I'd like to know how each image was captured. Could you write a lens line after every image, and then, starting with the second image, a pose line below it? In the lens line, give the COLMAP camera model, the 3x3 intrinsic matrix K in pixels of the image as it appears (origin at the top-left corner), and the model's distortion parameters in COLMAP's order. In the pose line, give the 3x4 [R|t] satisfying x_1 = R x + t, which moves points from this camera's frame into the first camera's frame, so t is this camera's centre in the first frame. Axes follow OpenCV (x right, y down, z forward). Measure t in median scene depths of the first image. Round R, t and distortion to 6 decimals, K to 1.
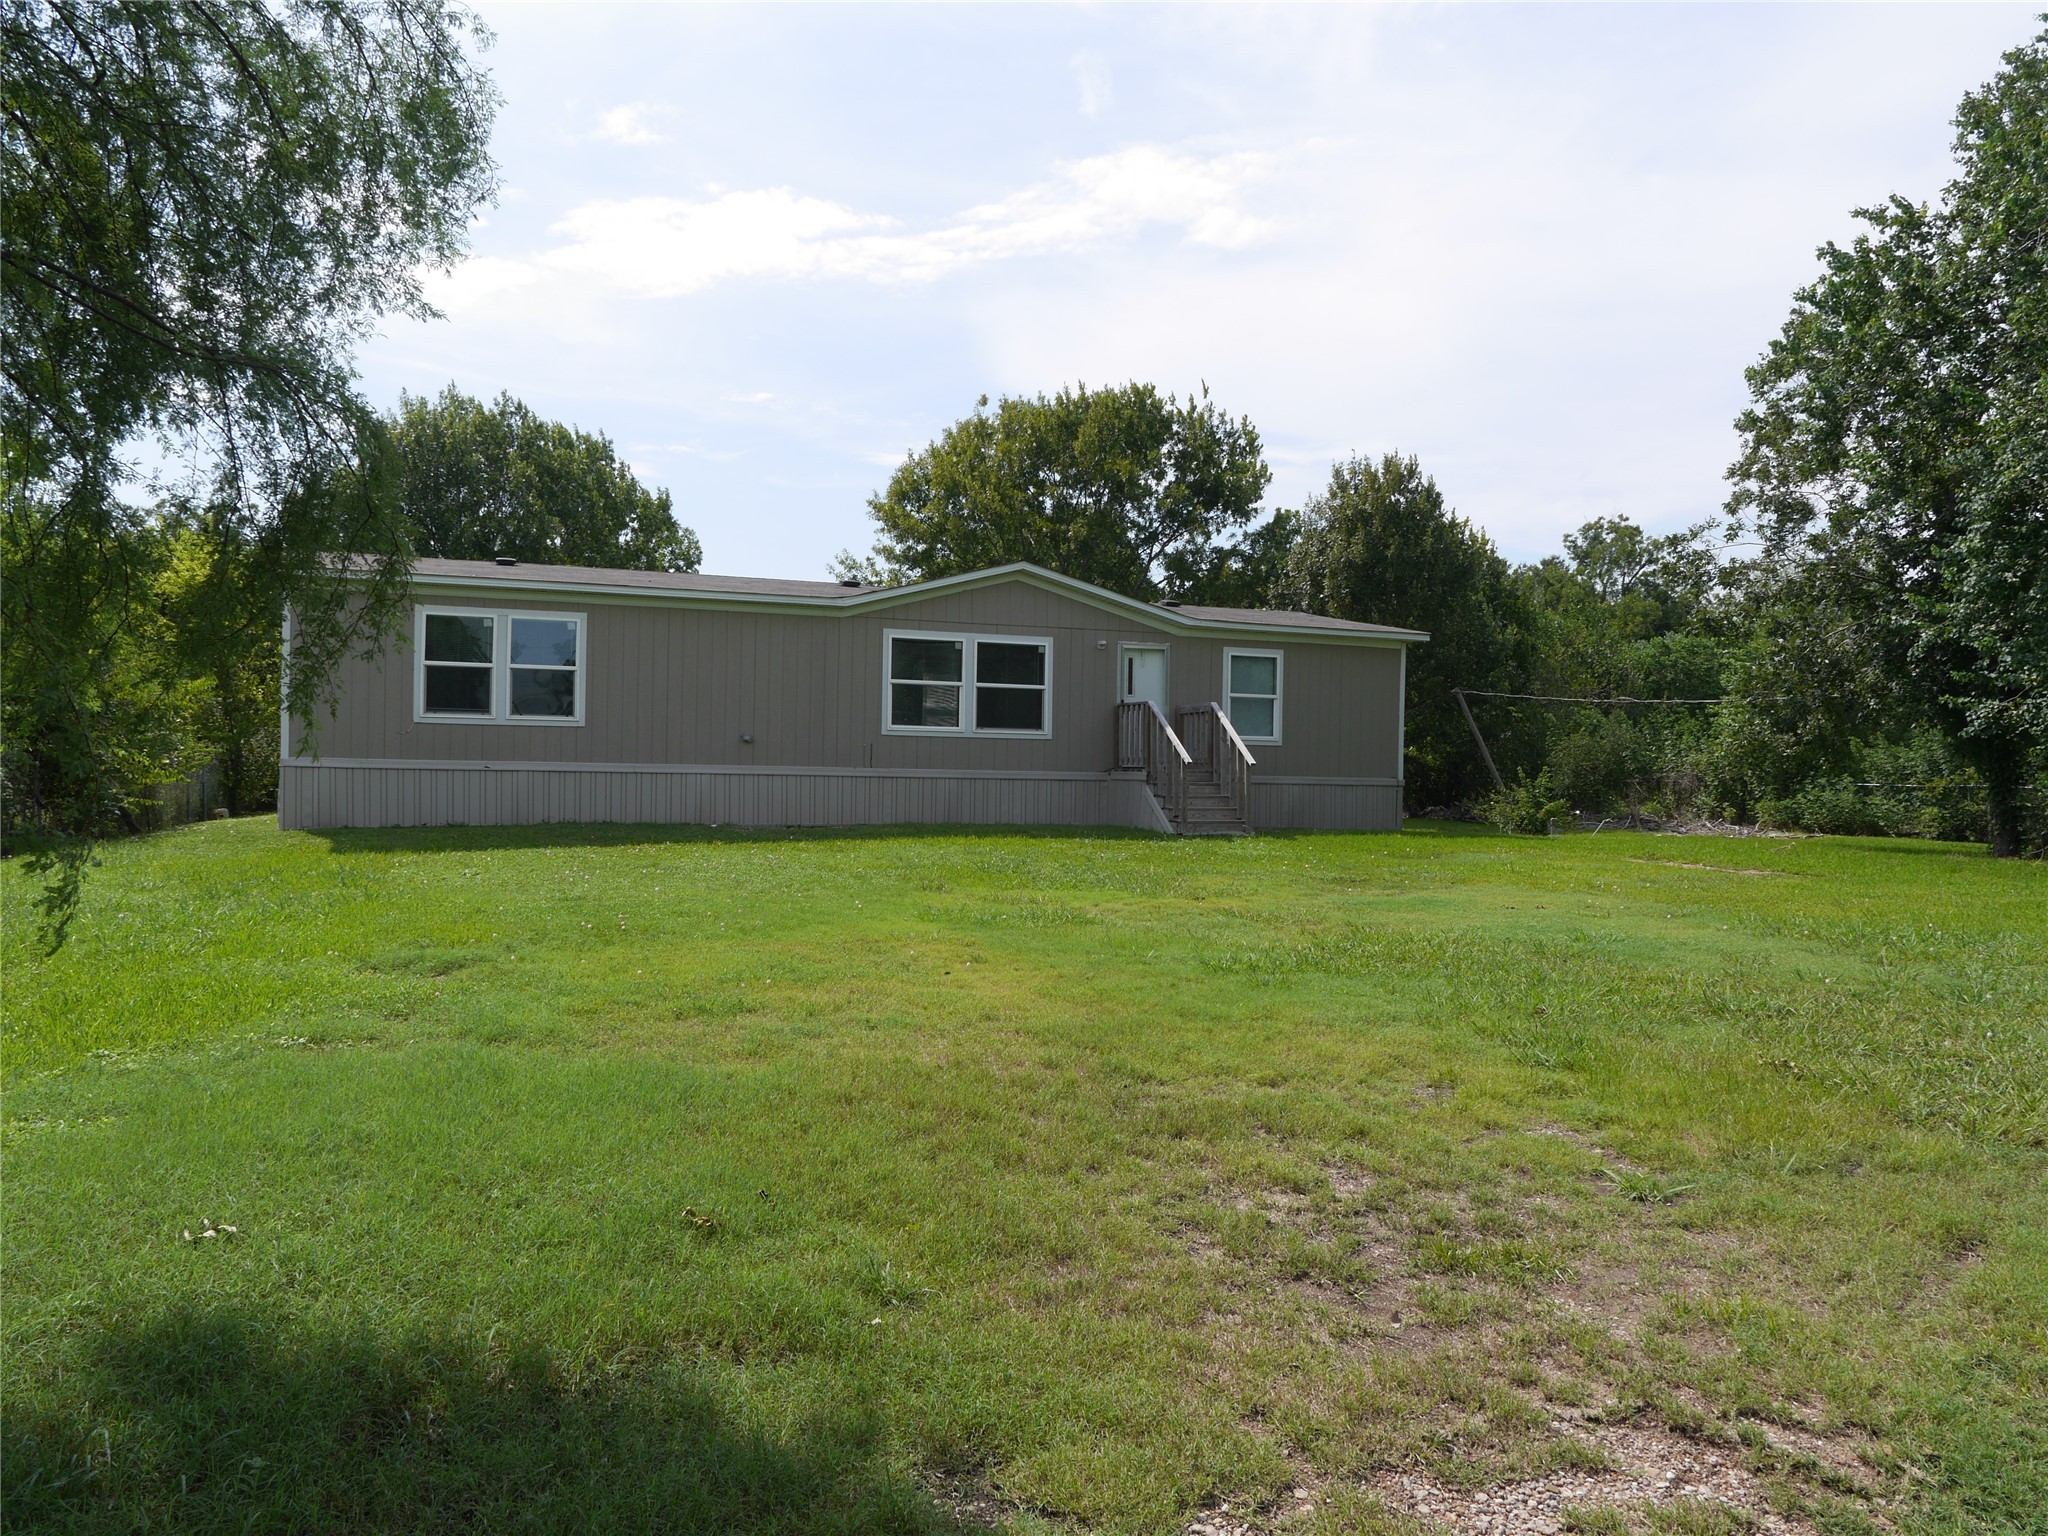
lens RADIAL K [[1502.3, 0, 1001.4], [0, 1502.3, 767.4], [0, 0, 1]] dist [-0.004182, -0.008267]
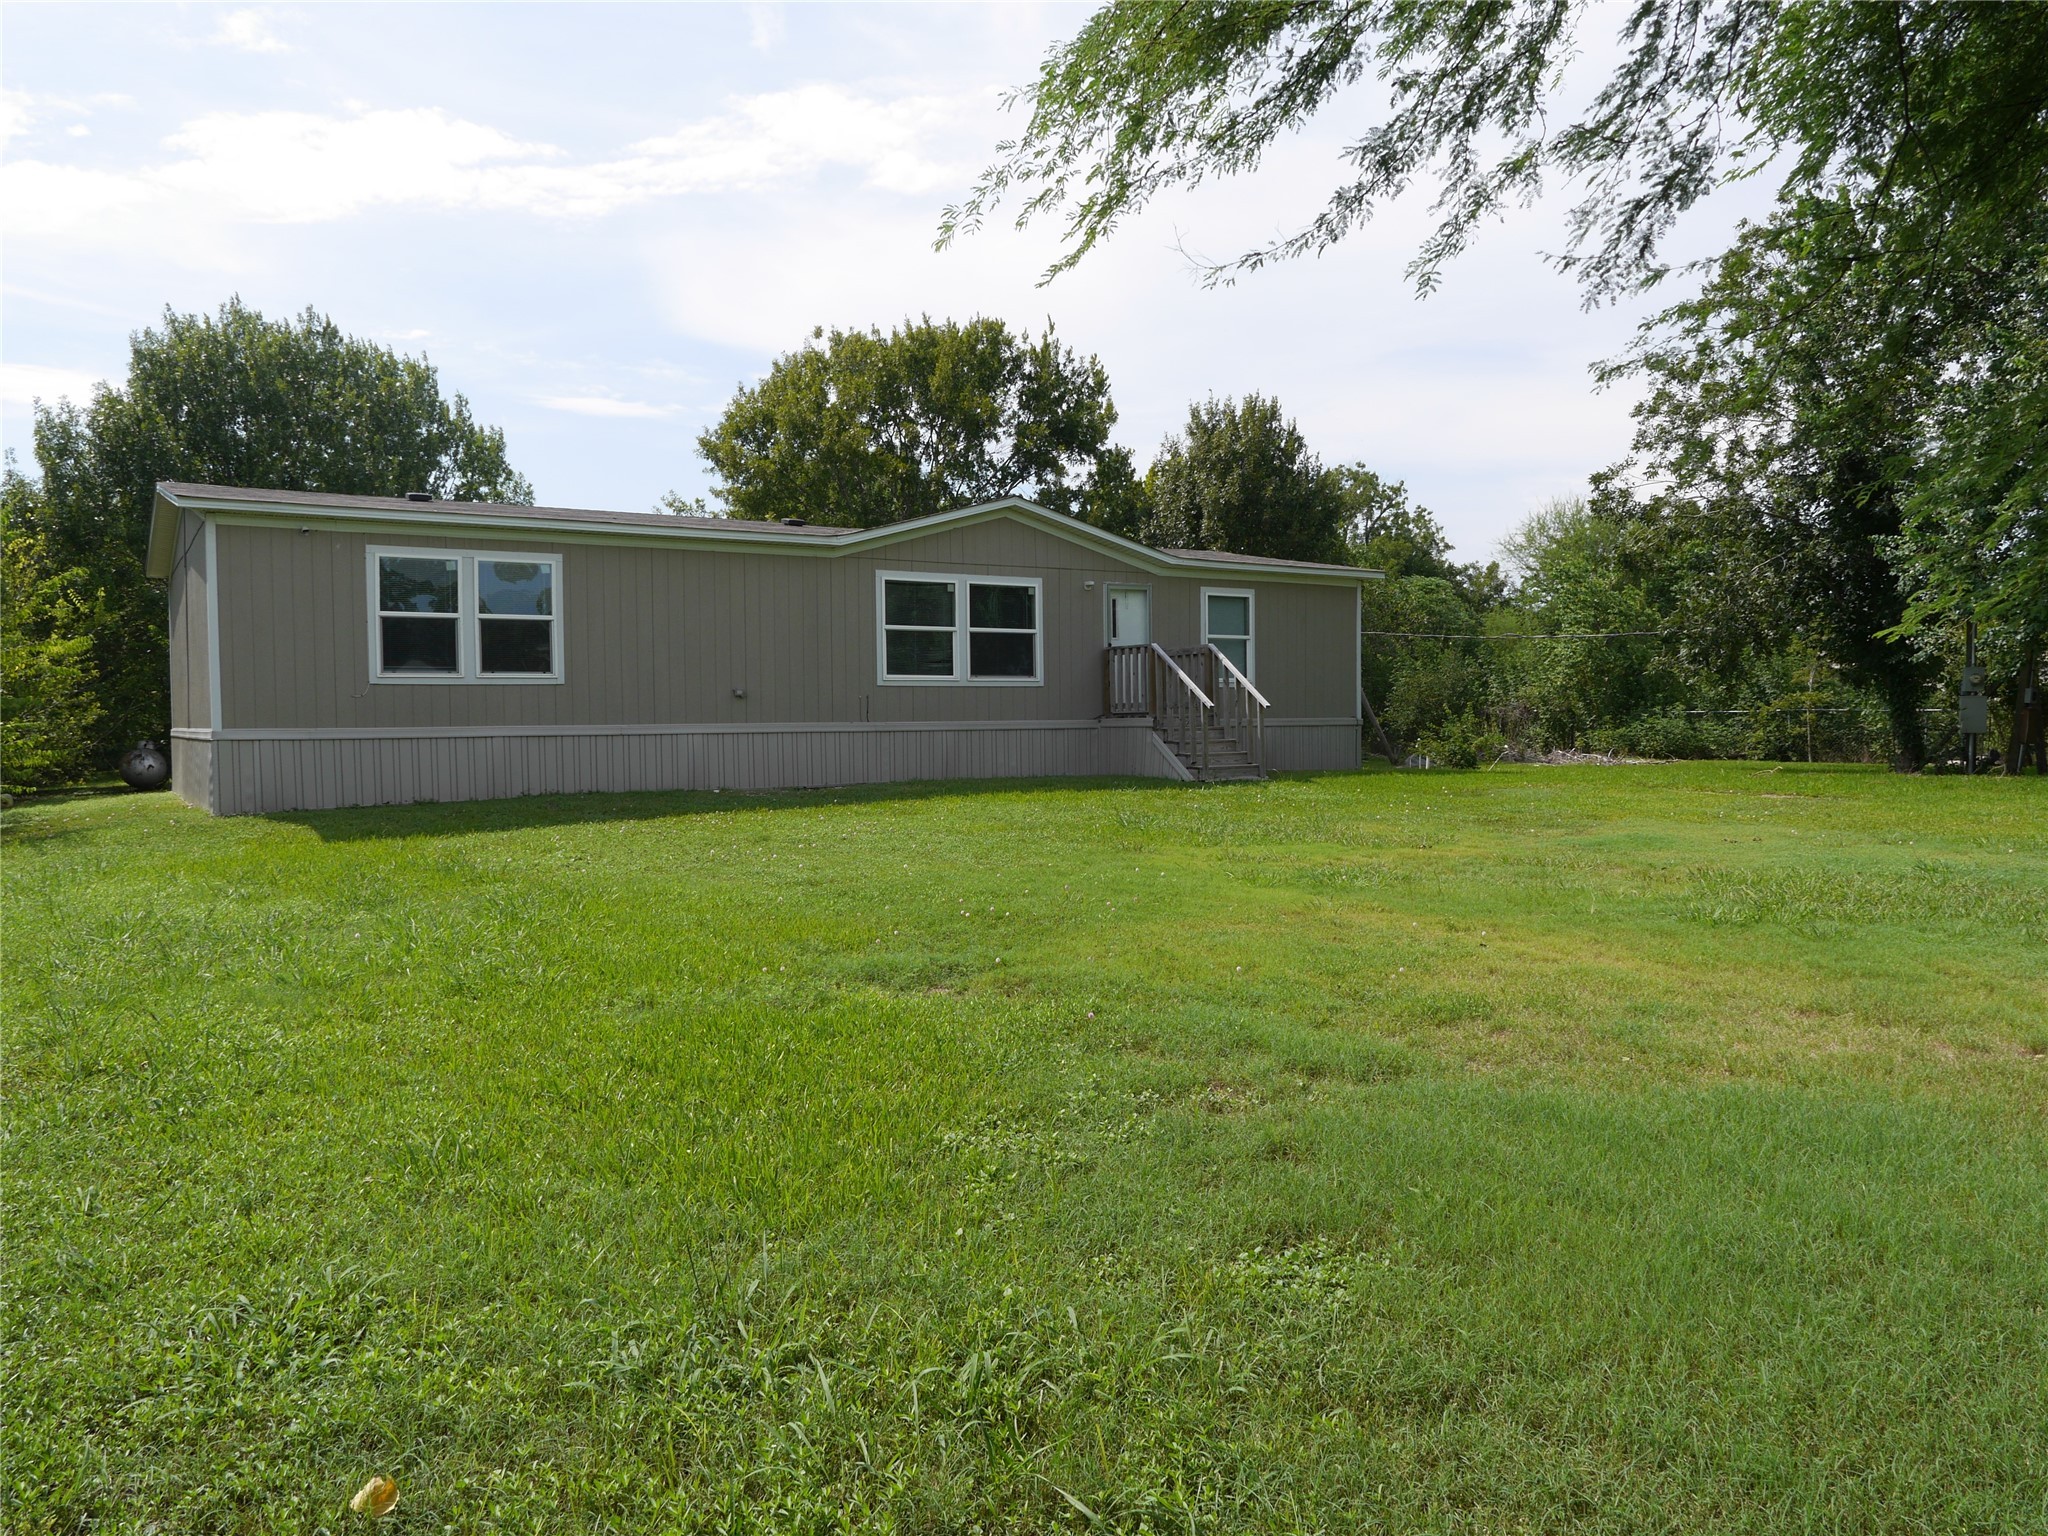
lens RADIAL K [[1502.3, 0, 1007.7], [0, 1502.3, 773.9], [0, 0, 1]] dist [-0.004182, -0.008267]
pose [[0.978376, -0.036653, 0.203559, -0.166742], [0.029015, 0.998763, 0.040381, -0.002222], [-0.204788, -0.033602, 0.978230, 0.071167]]
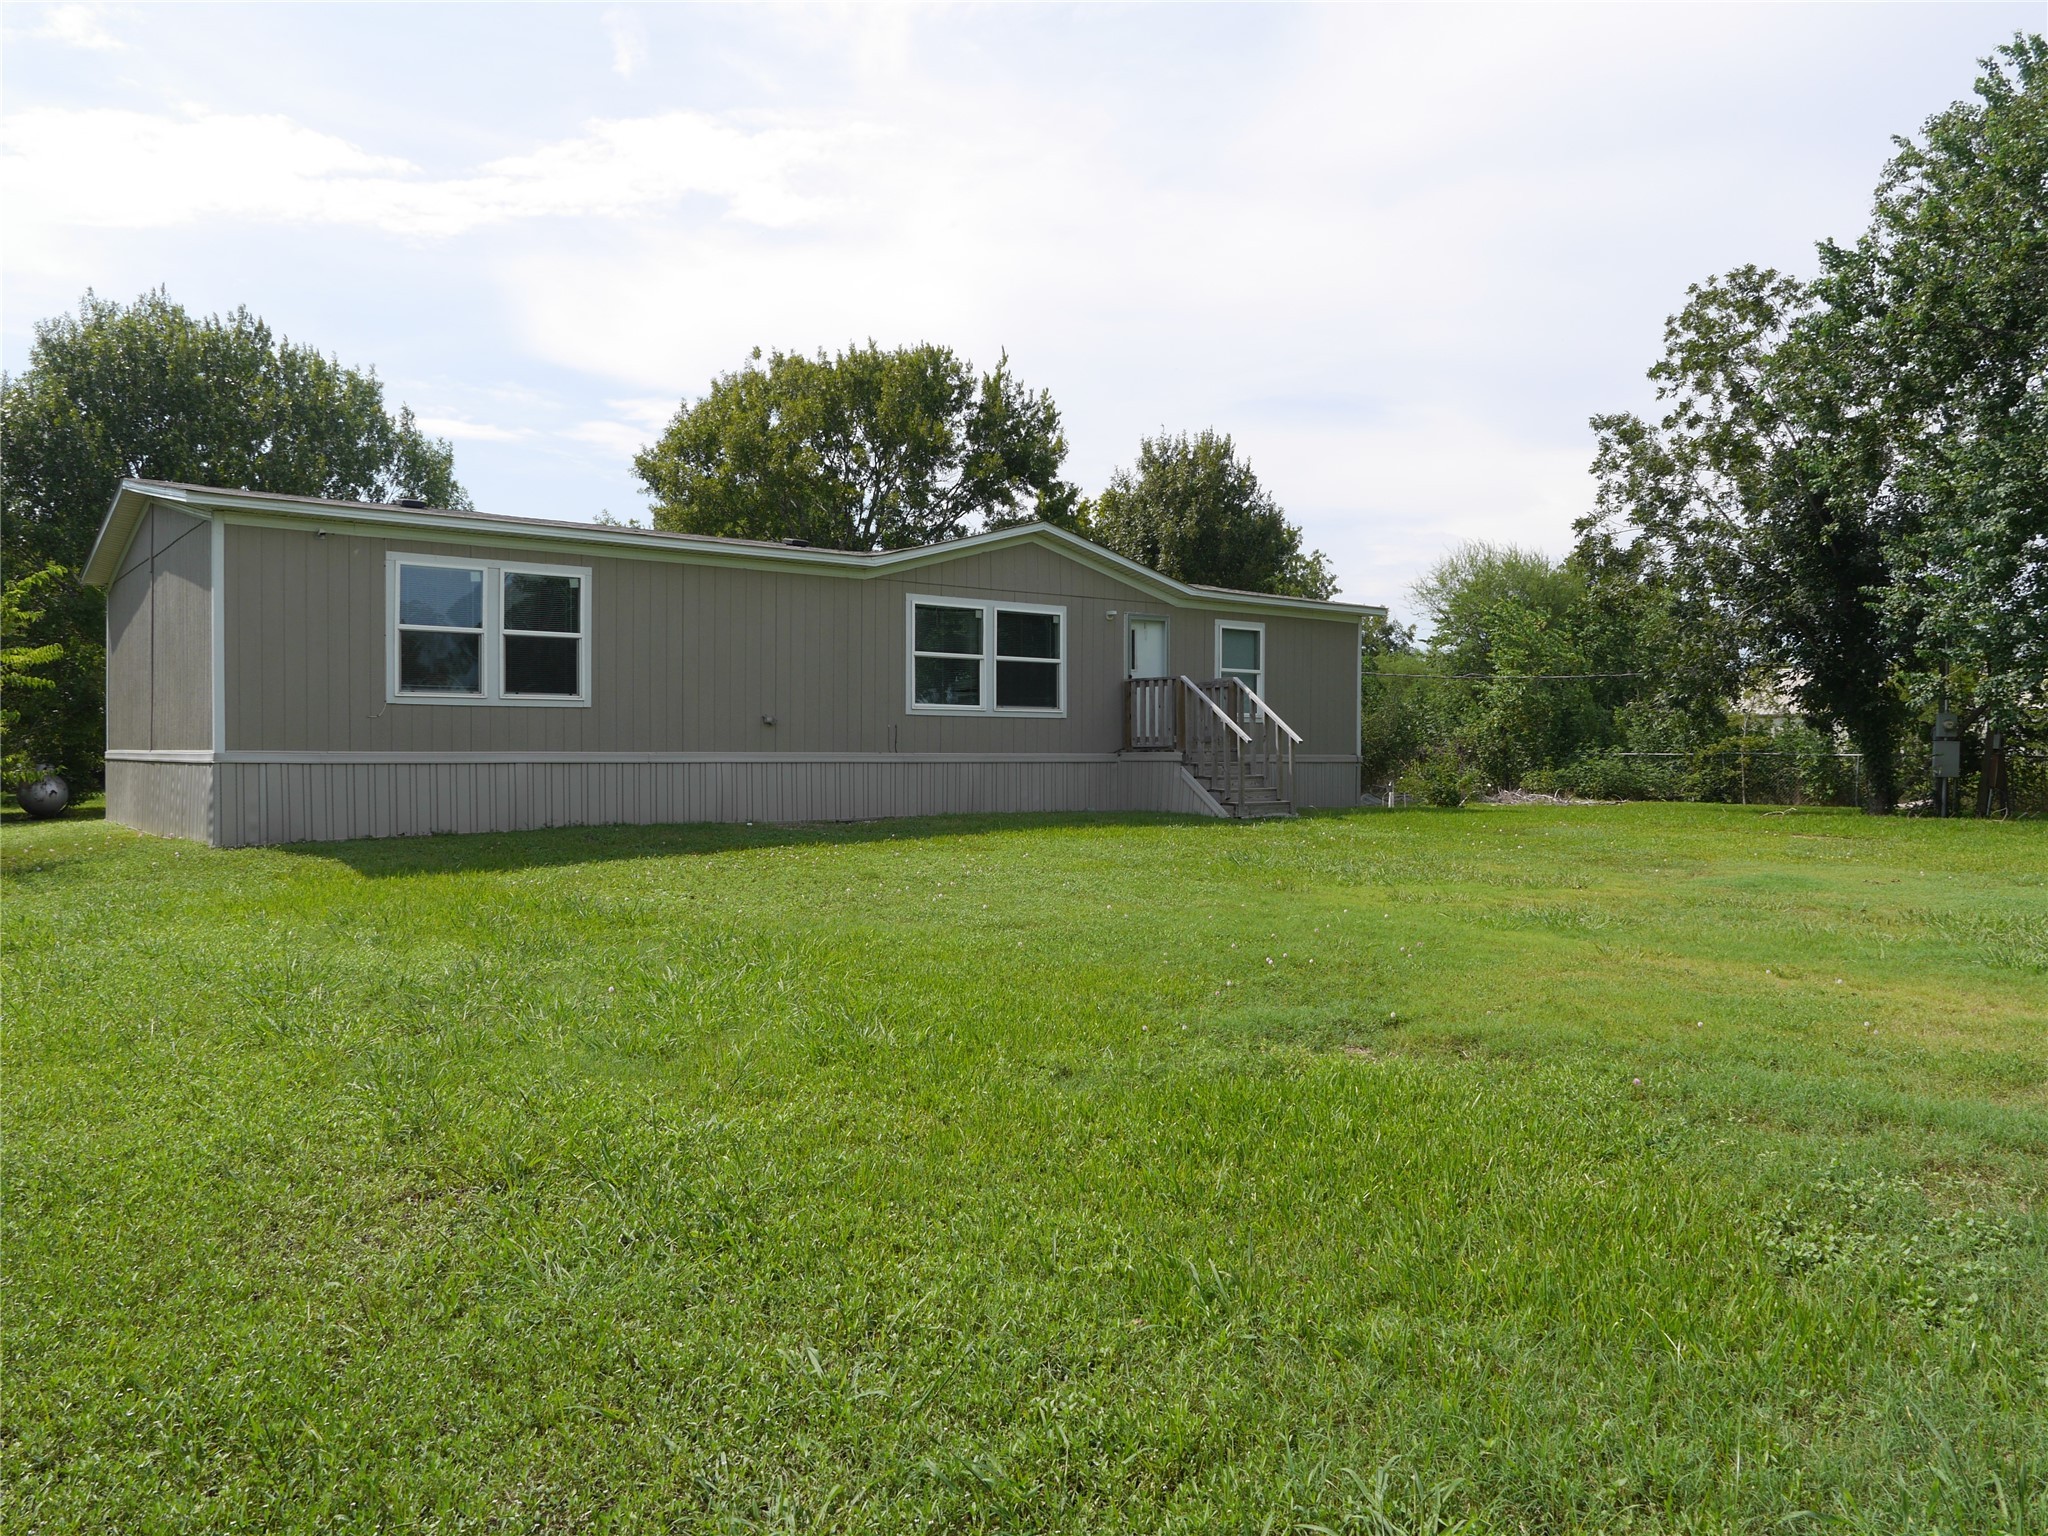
lens RADIAL K [[1502.3, 0, 1015.0], [0, 1502.3, 771.5], [0, 0, 1]] dist [-0.004182, -0.008267]
pose [[0.953431, -0.020194, 0.300935, -0.247778], [0.015708, 0.999727, 0.017320, -0.002365], [-0.301202, -0.011787, 0.953488, 0.125623]]
